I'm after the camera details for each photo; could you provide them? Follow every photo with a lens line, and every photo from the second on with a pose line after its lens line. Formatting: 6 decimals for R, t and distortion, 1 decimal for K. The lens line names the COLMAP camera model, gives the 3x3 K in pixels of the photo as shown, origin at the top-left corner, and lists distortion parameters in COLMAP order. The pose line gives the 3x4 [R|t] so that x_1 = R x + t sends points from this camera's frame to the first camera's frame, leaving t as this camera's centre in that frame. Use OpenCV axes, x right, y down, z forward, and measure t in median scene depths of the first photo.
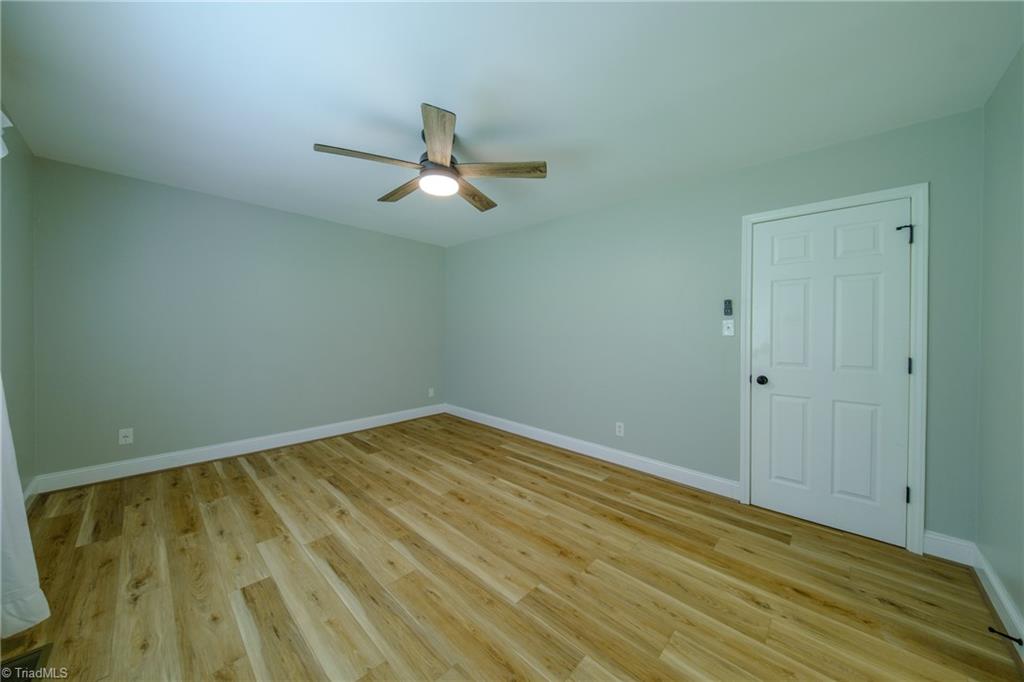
lens RADIAL K [[349.3, 0, 521.5], [0, 349.3, 329.9], [0, 0, 1]] dist [0.009234, -0.006485]
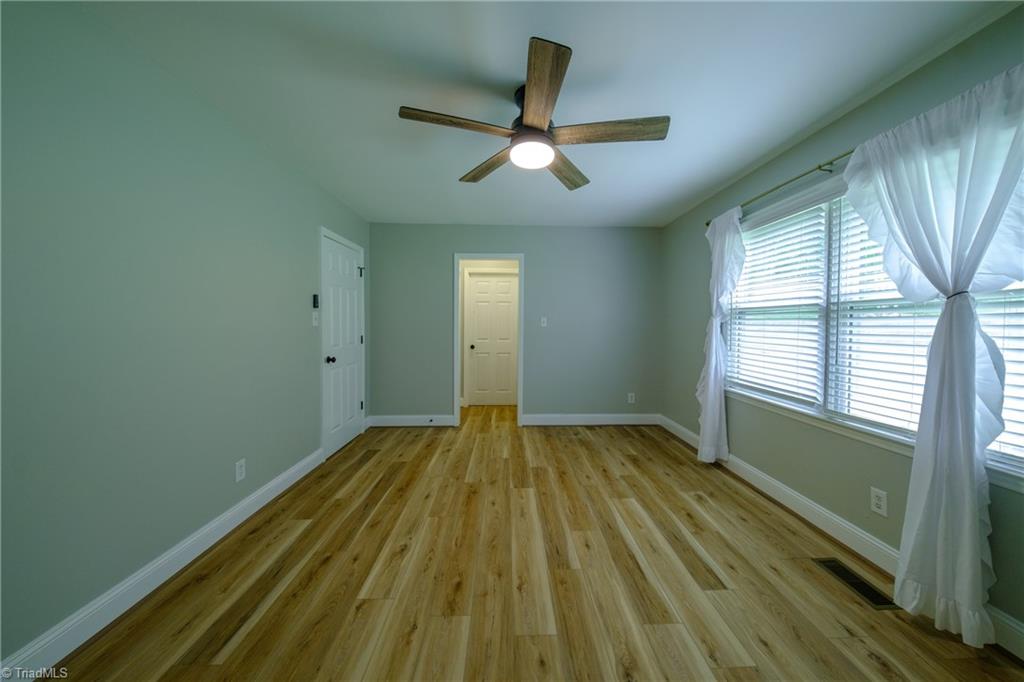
lens RADIAL K [[349.3, 0, 513.8], [0, 349.3, 330.4], [0, 0, 1]] dist [0.009234, -0.006485]
pose [[-0.694552, -0.027816, 0.718904, -0.721273], [-0.008329, 0.999496, 0.030625, -0.010391], [-0.719394, 0.015283, -0.694434, 1.417323]]
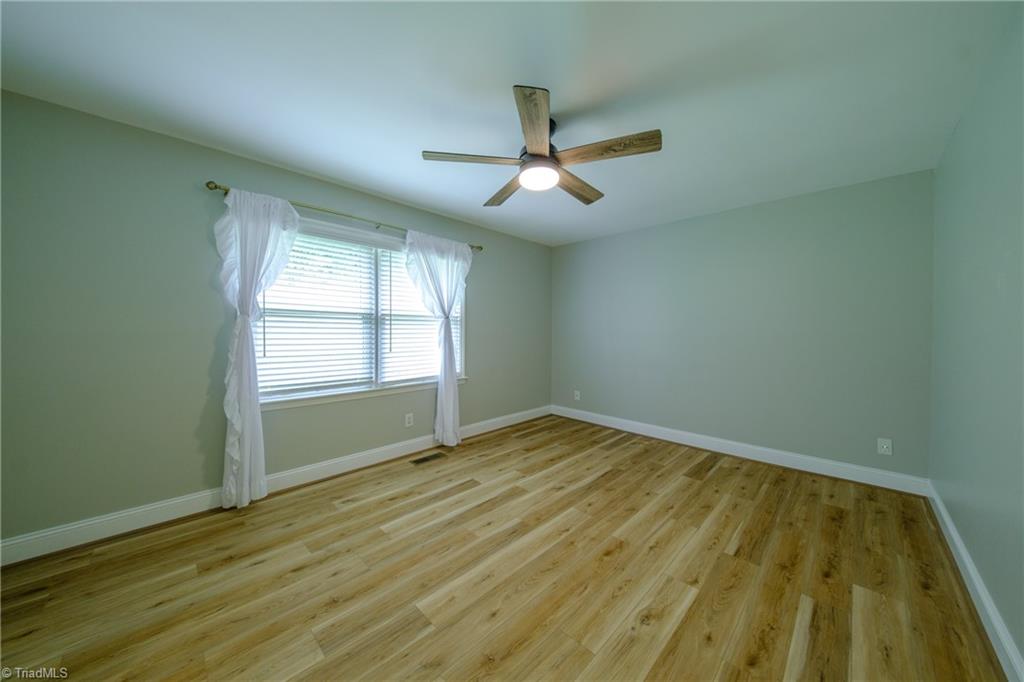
lens RADIAL K [[349.3, 0, 514.6], [0, 349.3, 331.8], [0, 0, 1]] dist [0.009234, -0.006485]
pose [[-0.026622, 0.003838, -0.999638, 0.622842], [-0.013179, 0.999904, 0.004190, -0.001422], [0.999559, 0.013286, -0.026569, 0.836066]]
